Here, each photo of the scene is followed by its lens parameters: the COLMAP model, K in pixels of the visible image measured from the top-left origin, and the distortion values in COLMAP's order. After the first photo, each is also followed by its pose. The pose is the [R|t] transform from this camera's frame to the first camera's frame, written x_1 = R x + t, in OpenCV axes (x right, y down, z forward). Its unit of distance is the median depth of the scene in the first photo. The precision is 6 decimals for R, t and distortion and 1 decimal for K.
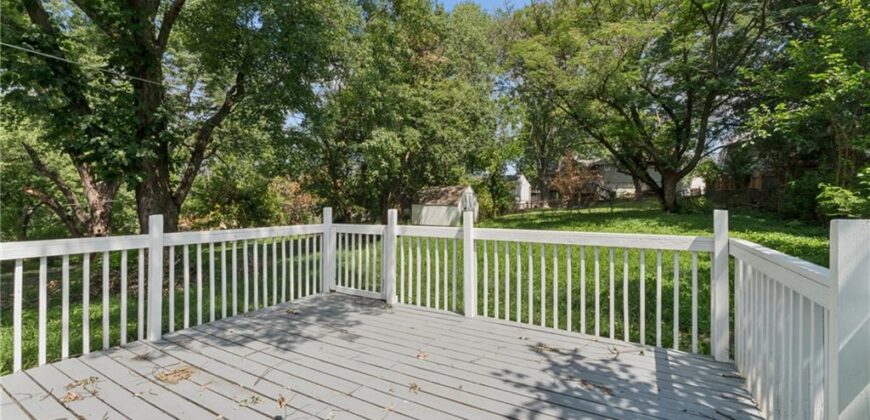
lens RADIAL K [[346.3, 0, 420.4], [0, 346.3, 208.7], [0, 0, 1]] dist [-0.002874, 0.000001]
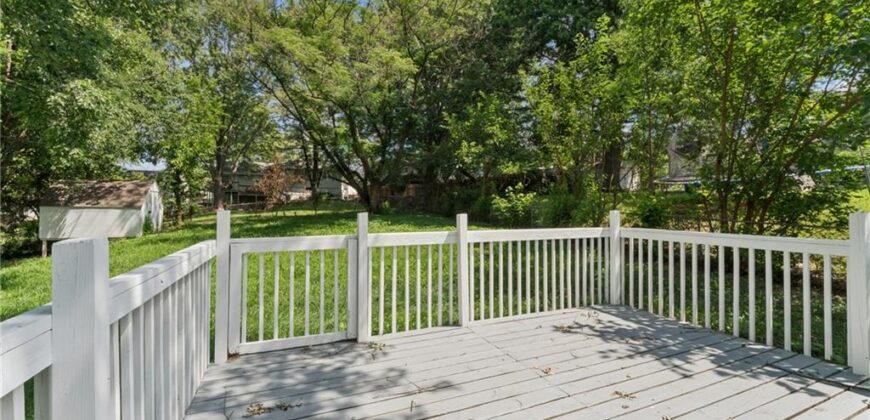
lens RADIAL K [[346.3, 0, 432.8], [0, 346.3, 206.7], [0, 0, 1]] dist [-0.002874, 0.000001]
pose [[0.614137, 0.005421, 0.789181, -0.881506], [0.006490, 0.999908, -0.011919, 0.000606], [-0.789173, 0.012442, 0.614045, 0.650322]]
